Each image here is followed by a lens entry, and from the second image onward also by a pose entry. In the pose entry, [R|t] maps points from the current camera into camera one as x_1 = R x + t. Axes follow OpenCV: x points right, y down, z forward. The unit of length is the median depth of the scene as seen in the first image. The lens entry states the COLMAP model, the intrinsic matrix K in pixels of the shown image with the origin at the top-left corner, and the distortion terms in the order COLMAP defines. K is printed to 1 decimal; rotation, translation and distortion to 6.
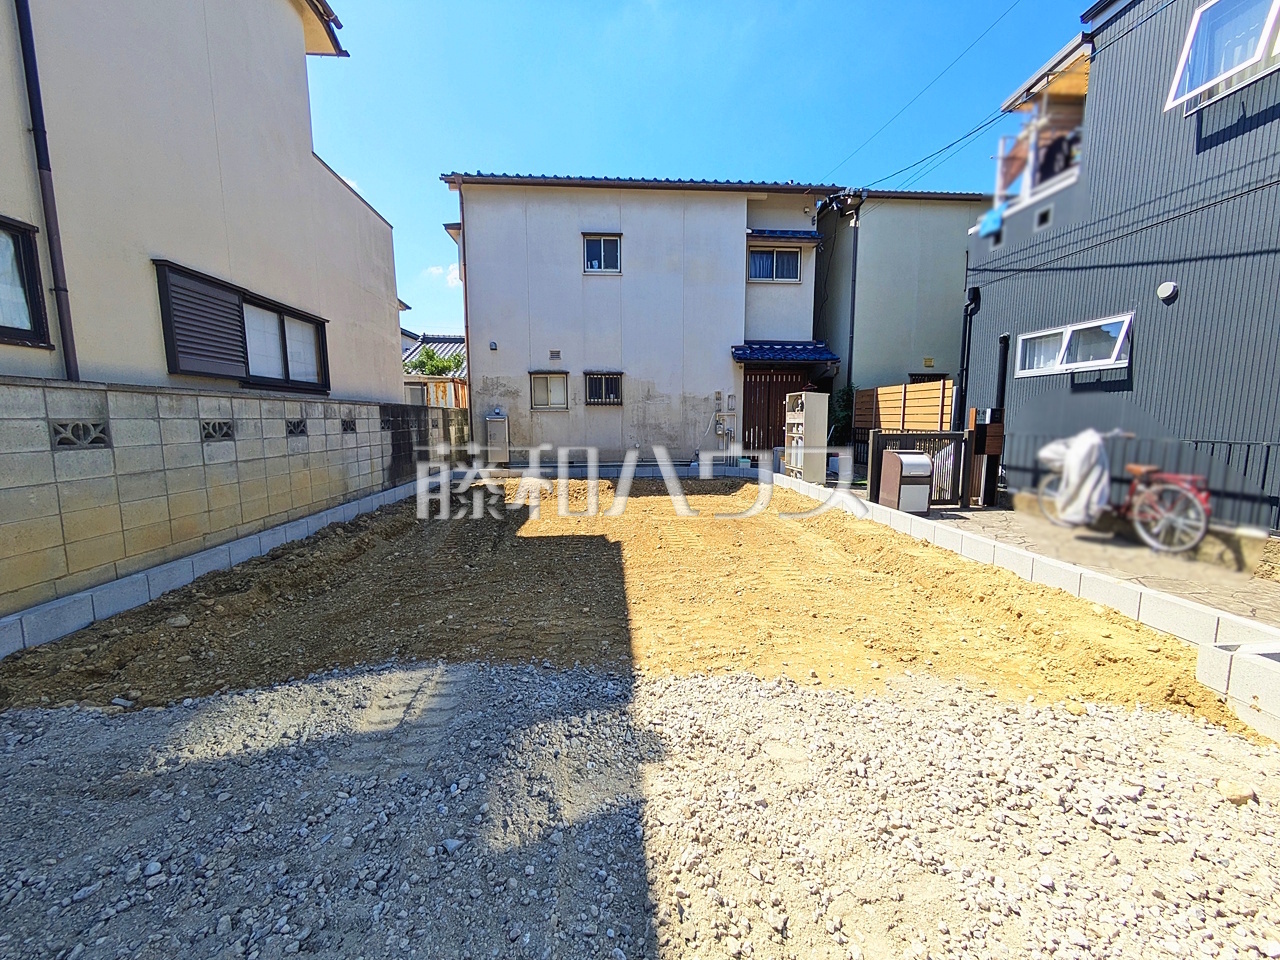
lens RADIAL K [[508.8, 0, 640.0], [0, 508.8, 480.0], [0, 0, 1]] dist [0.000974, 0.000373]
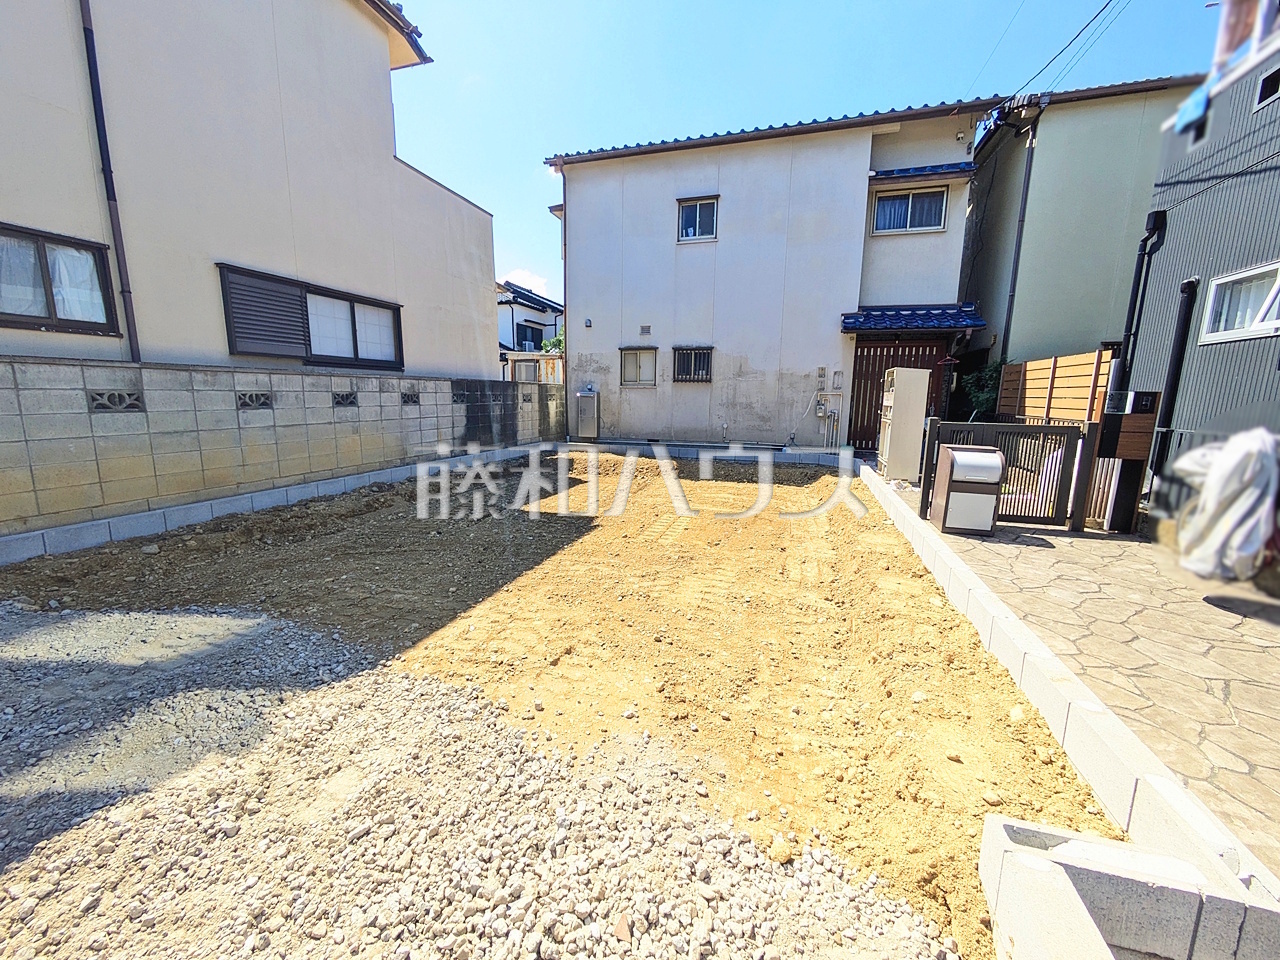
lens RADIAL K [[509.6, 0, 638.4], [0, 509.6, 475.9], [0, 0, 1]] dist [-0.001934, 0.004398]
pose [[0.930369, 0.074366, -0.359002, 0.304514], [-0.060742, 0.996945, 0.049100, -0.019781], [0.361557, -0.023875, 0.932044, 0.111670]]
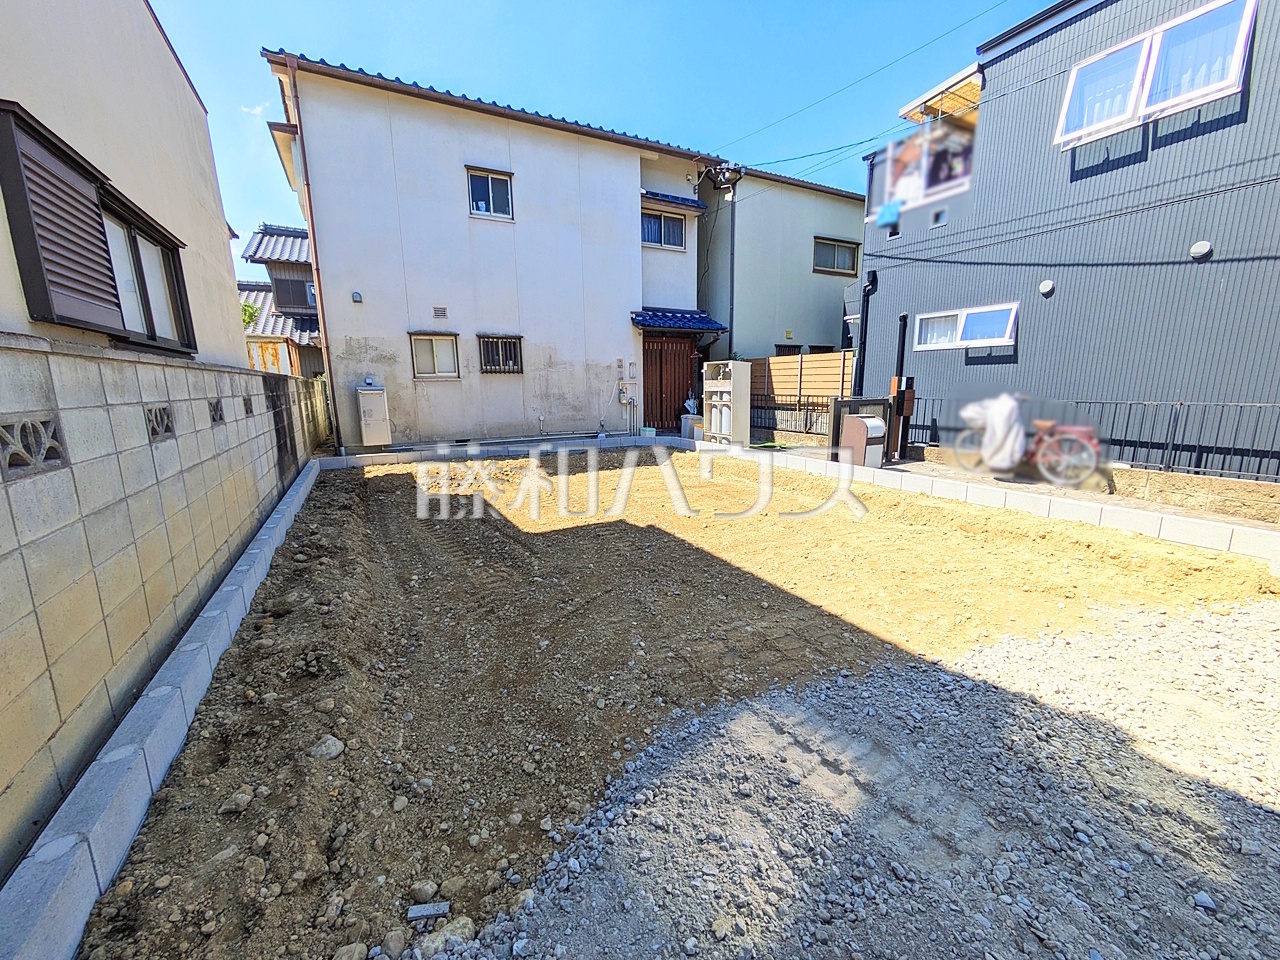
lens RADIAL K [[508.1, 0, 641.5], [0, 508.1, 481.9], [0, 0, 1]] dist [-0.001192, -0.000088]
pose [[0.912782, -0.085830, 0.399327, -0.347583], [0.058445, 0.995057, 0.080282, -0.026396], [-0.404243, -0.049941, 0.913287, 0.143678]]
